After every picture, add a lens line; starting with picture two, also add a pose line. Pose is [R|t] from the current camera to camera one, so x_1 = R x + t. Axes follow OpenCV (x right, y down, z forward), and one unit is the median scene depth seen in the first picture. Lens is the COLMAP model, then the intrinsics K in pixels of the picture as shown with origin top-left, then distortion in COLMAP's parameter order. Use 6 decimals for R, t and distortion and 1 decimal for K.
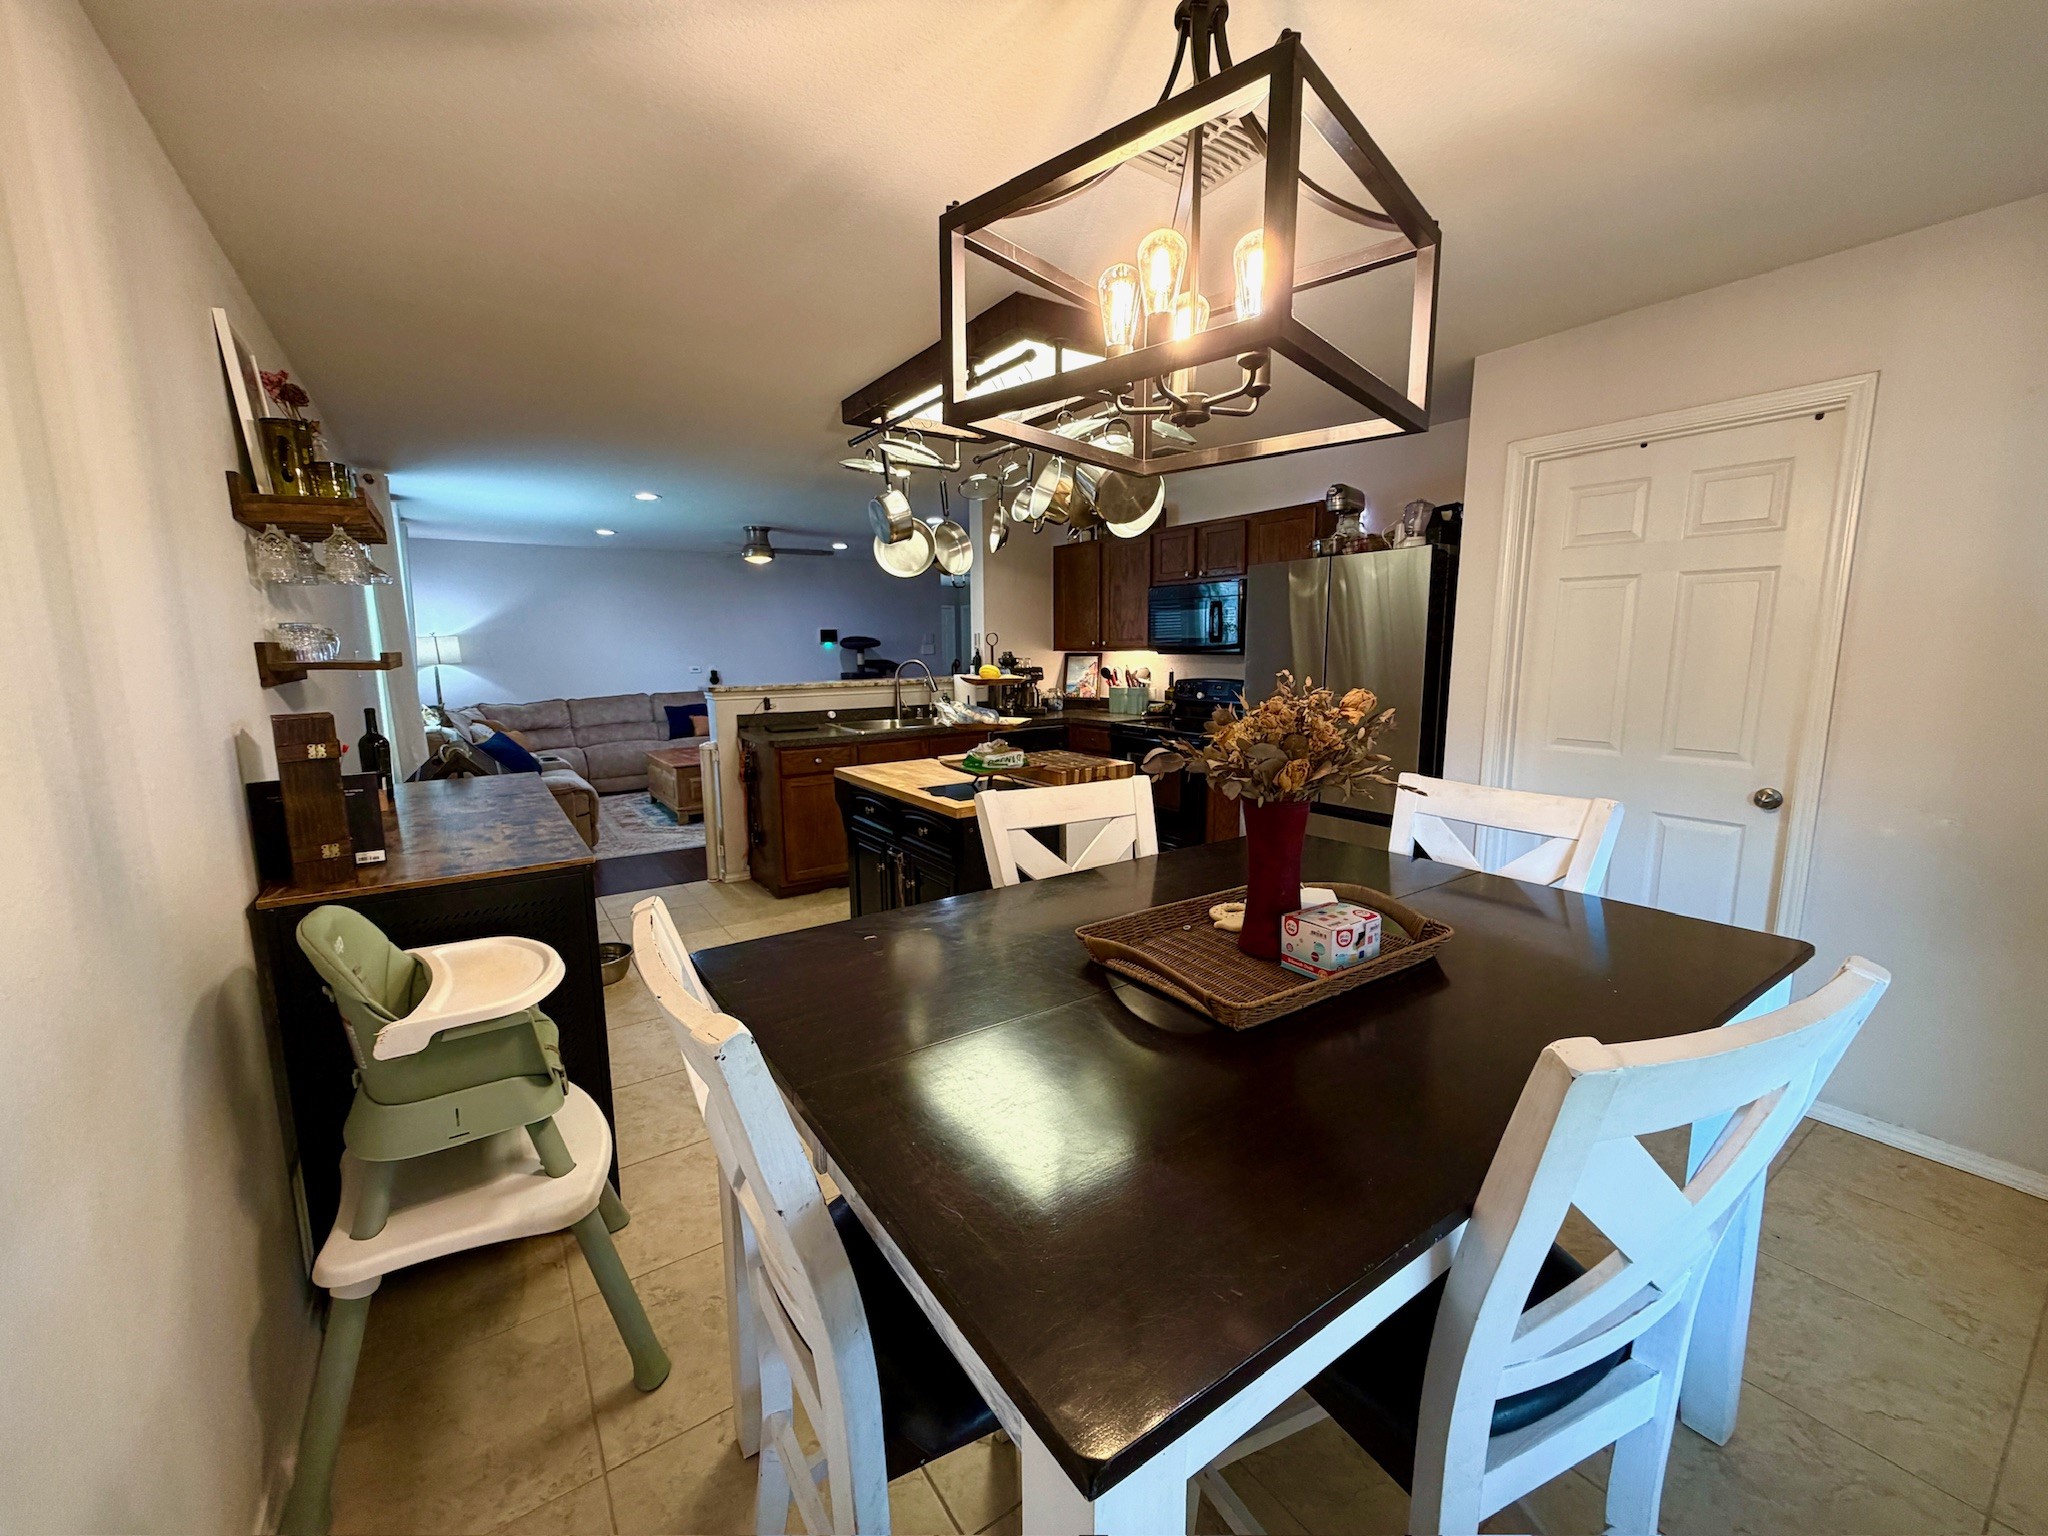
lens RADIAL K [[817.8, 0, 1026.5], [0, 817.8, 773.1], [0, 0, 1]] dist [-0.000644, -0.000237]
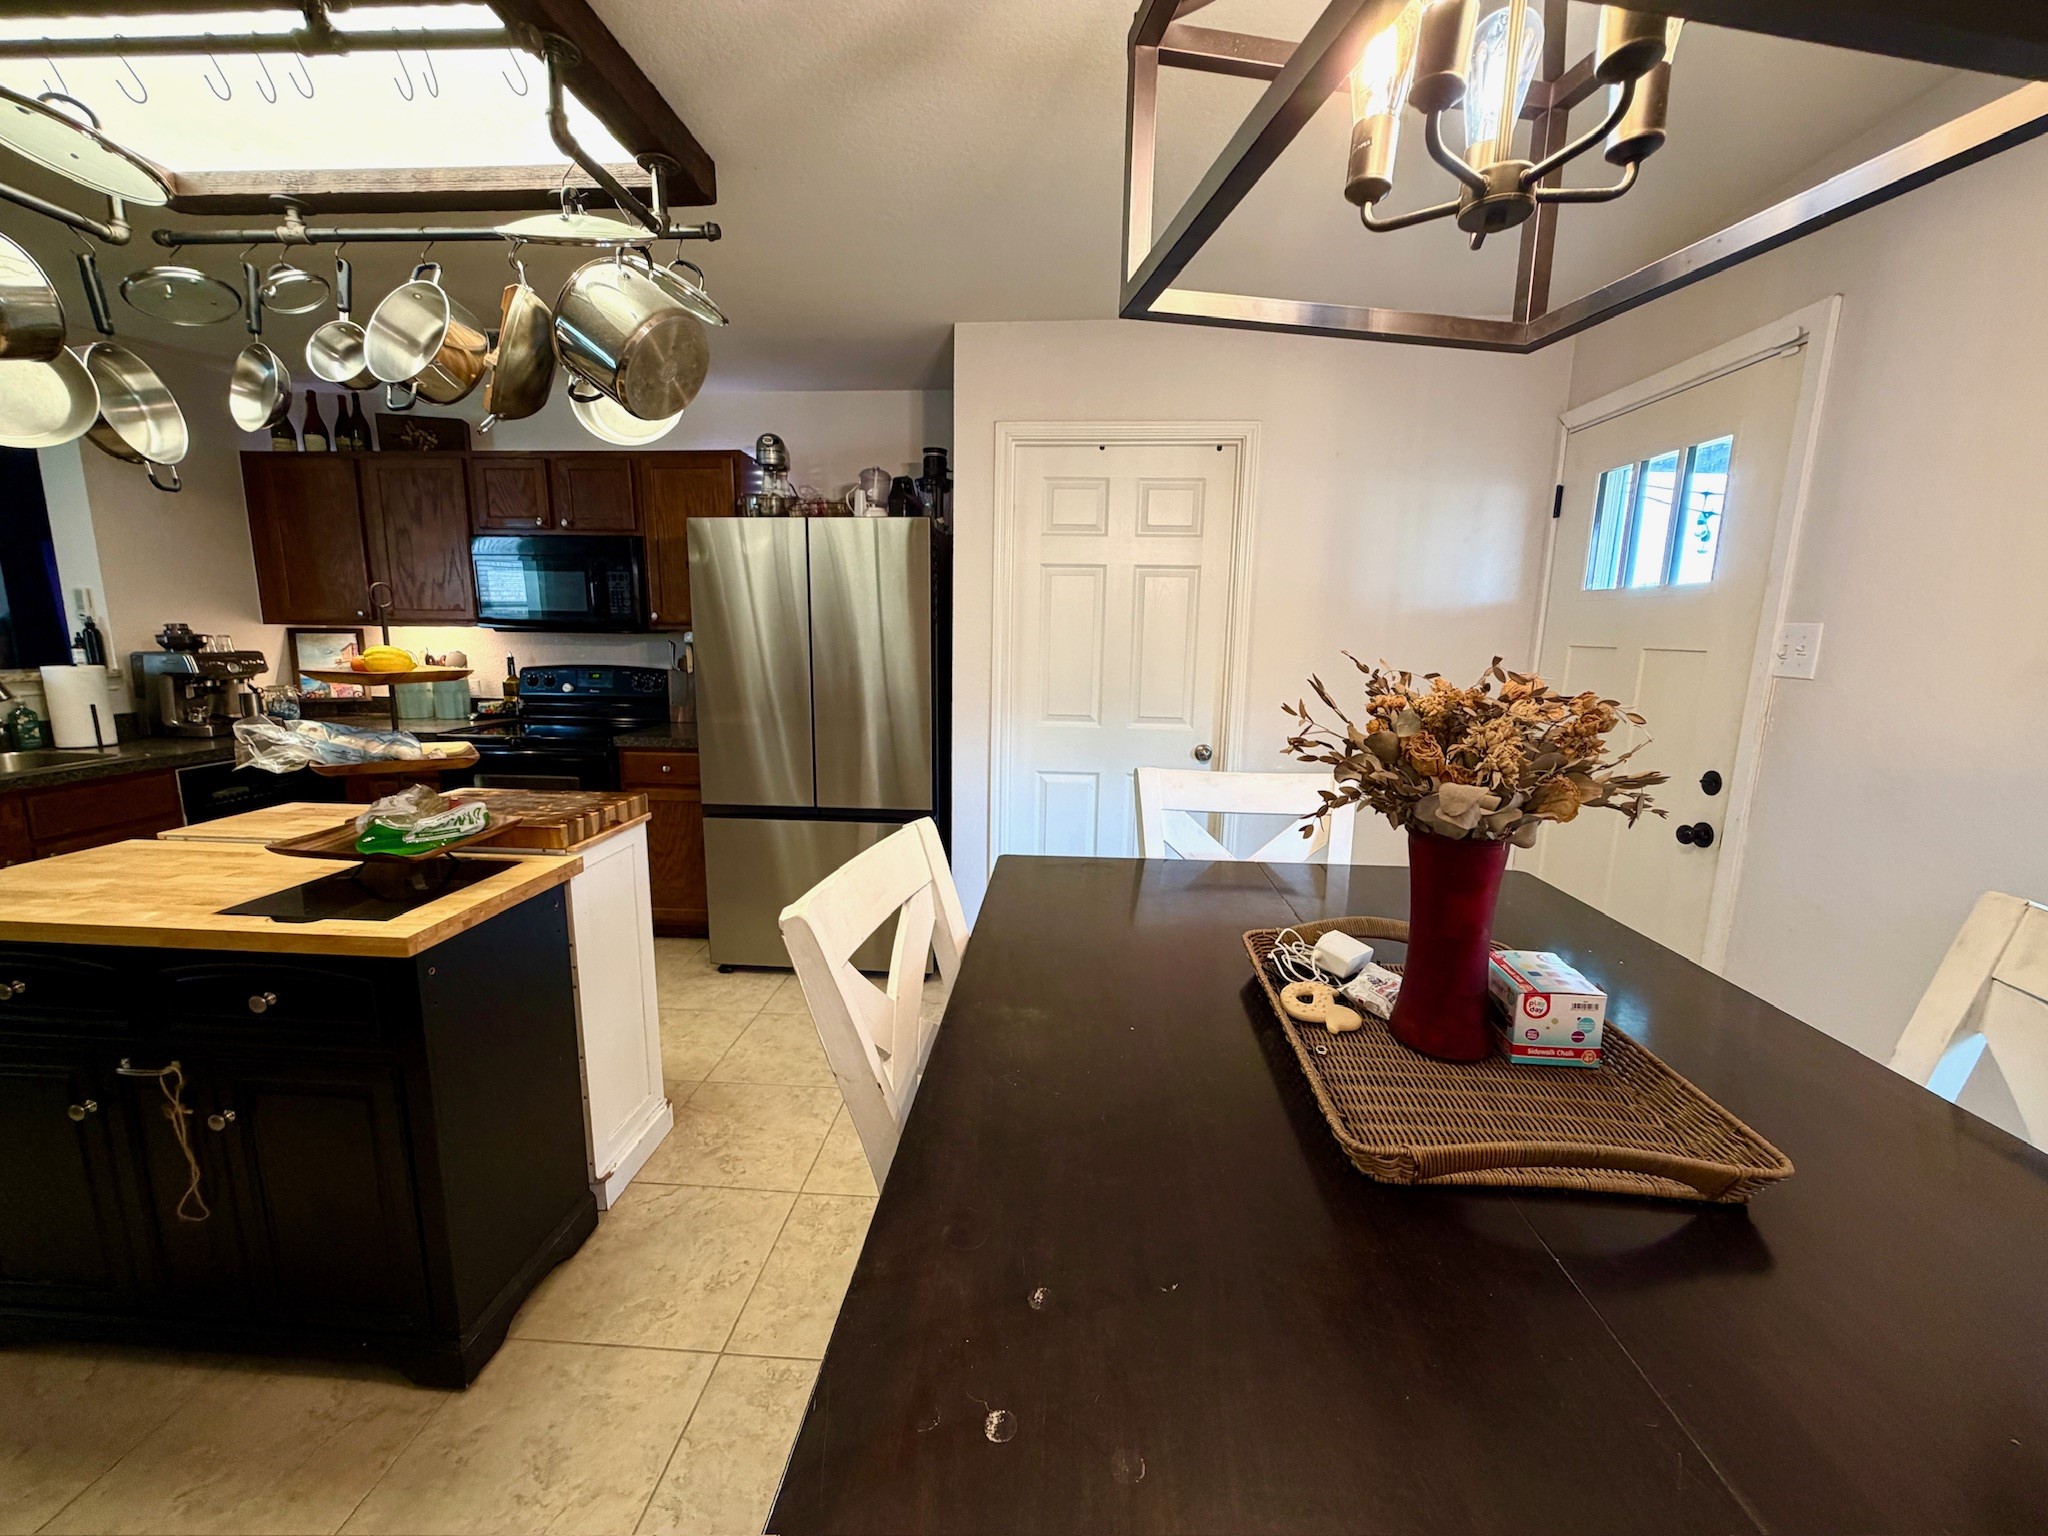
lens RADIAL K [[817.8, 0, 1025.2], [0, 817.8, 767.0], [0, 0, 1]] dist [-0.000644, -0.000237]
pose [[0.623068, -0.114242, 0.773780, -0.121392], [0.104157, 0.992584, 0.062676, -0.027949], [-0.775202, 0.041544, 0.630346, 0.220215]]
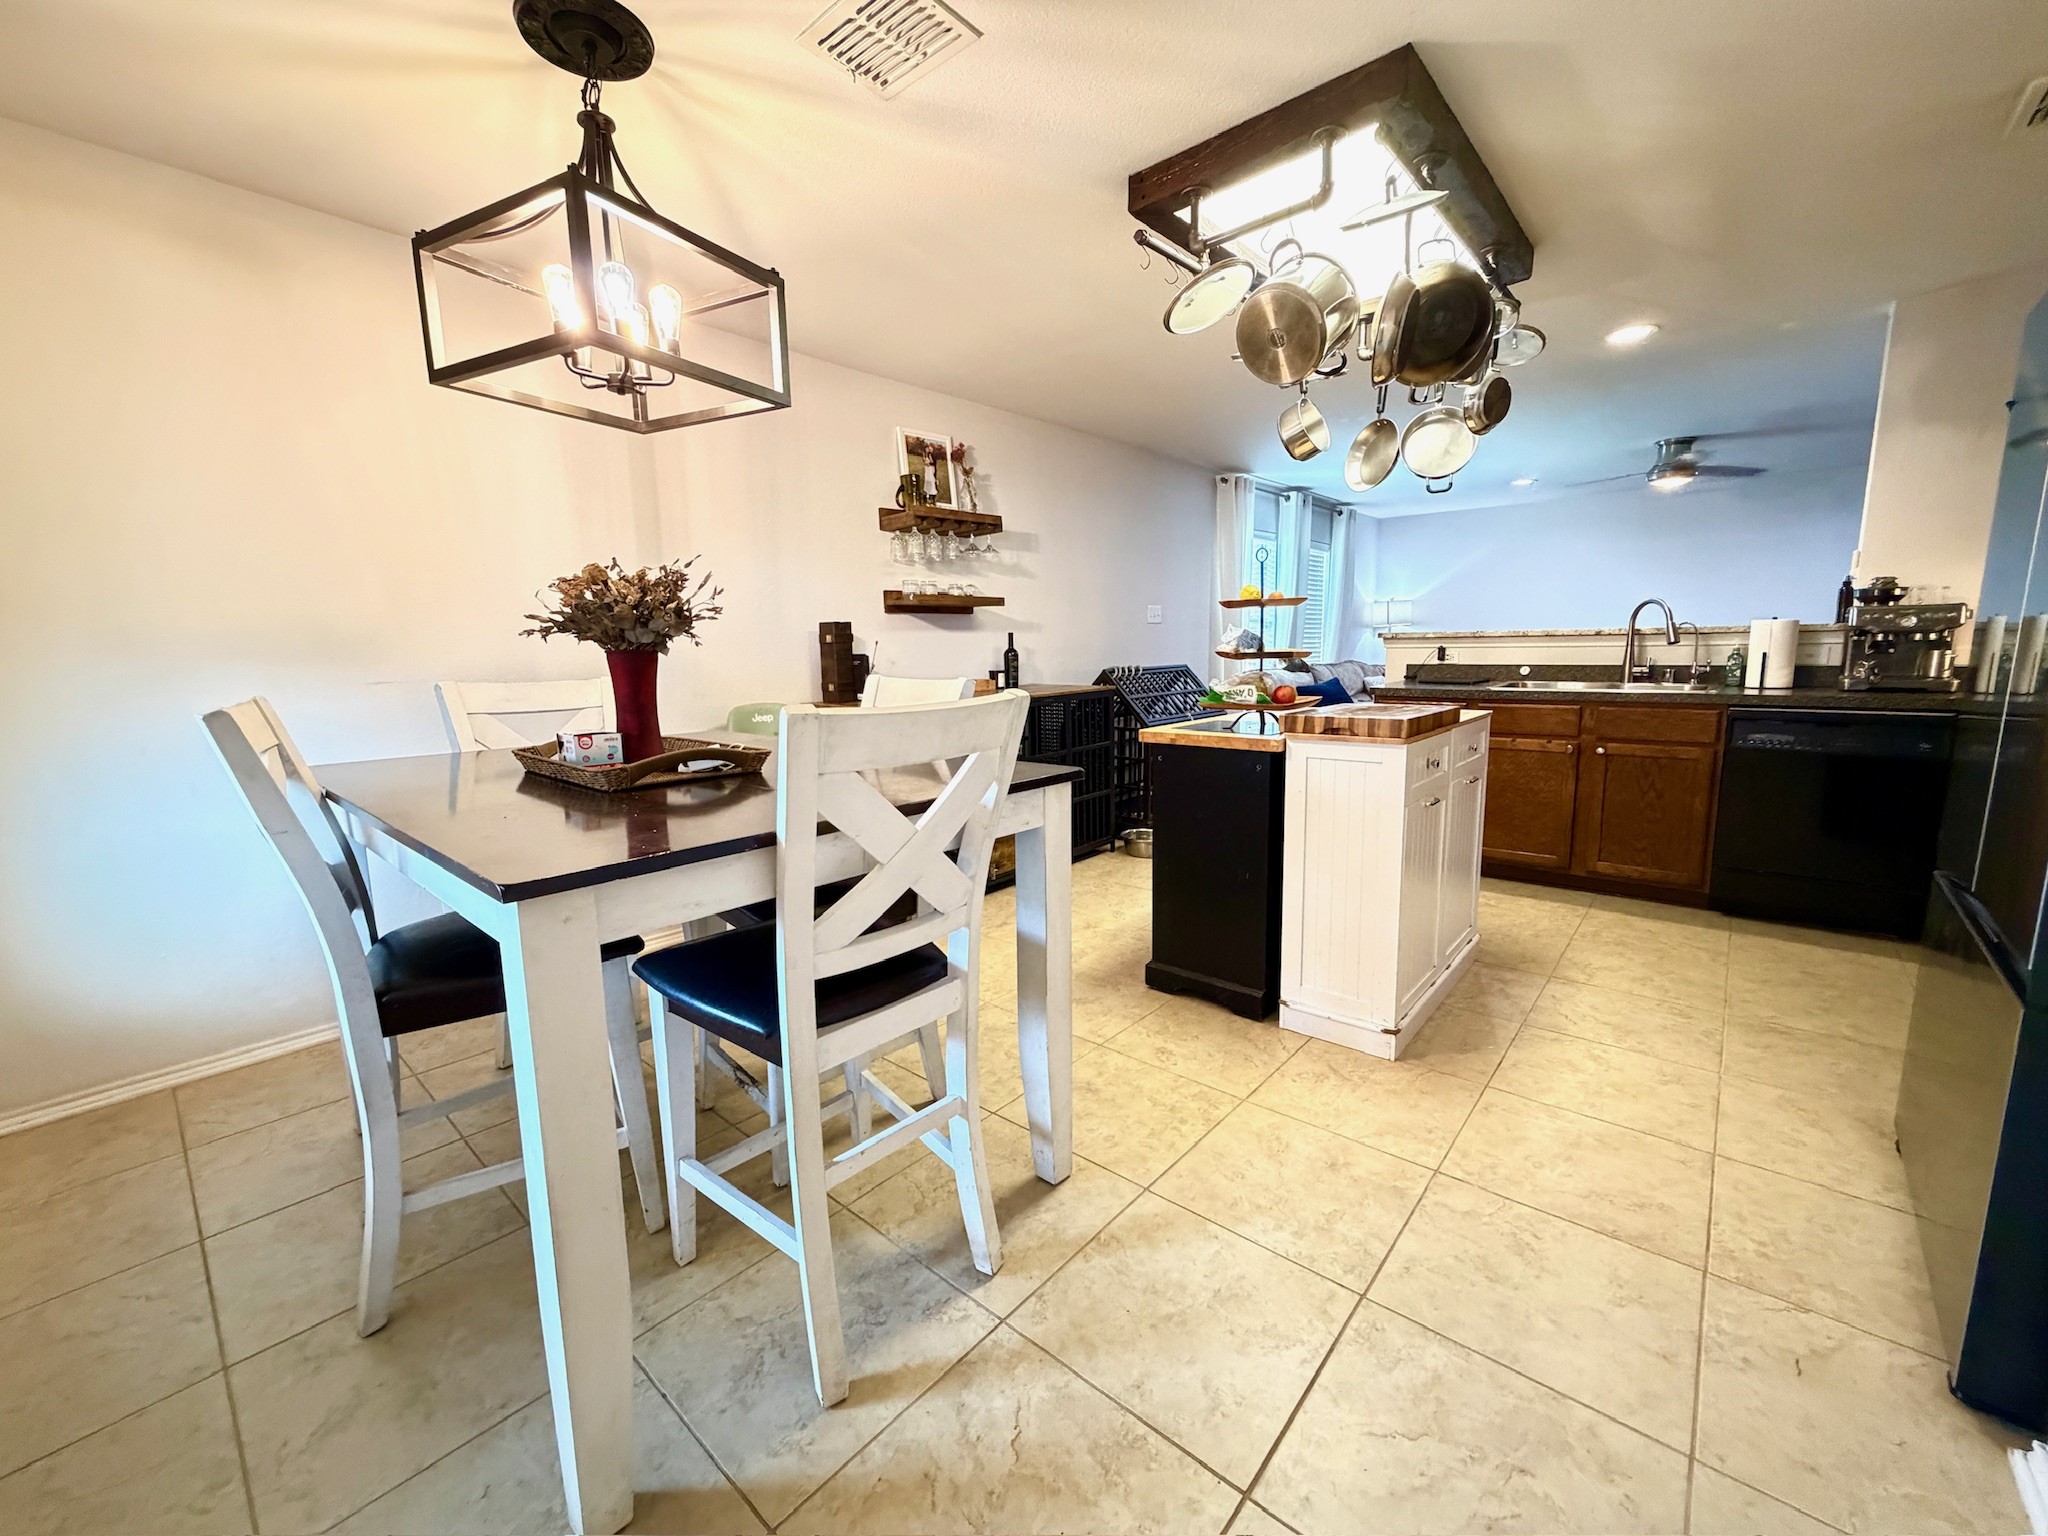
lens RADIAL K [[817.8, 0, 1016.7], [0, 817.8, 773.1], [0, 0, 1]] dist [-0.000644, -0.000237]
pose [[0.228658, 0.159268, -0.960390, 0.465679], [-0.136318, 0.982045, 0.130403, -0.008586], [0.963916, 0.101101, 0.246263, 0.340103]]
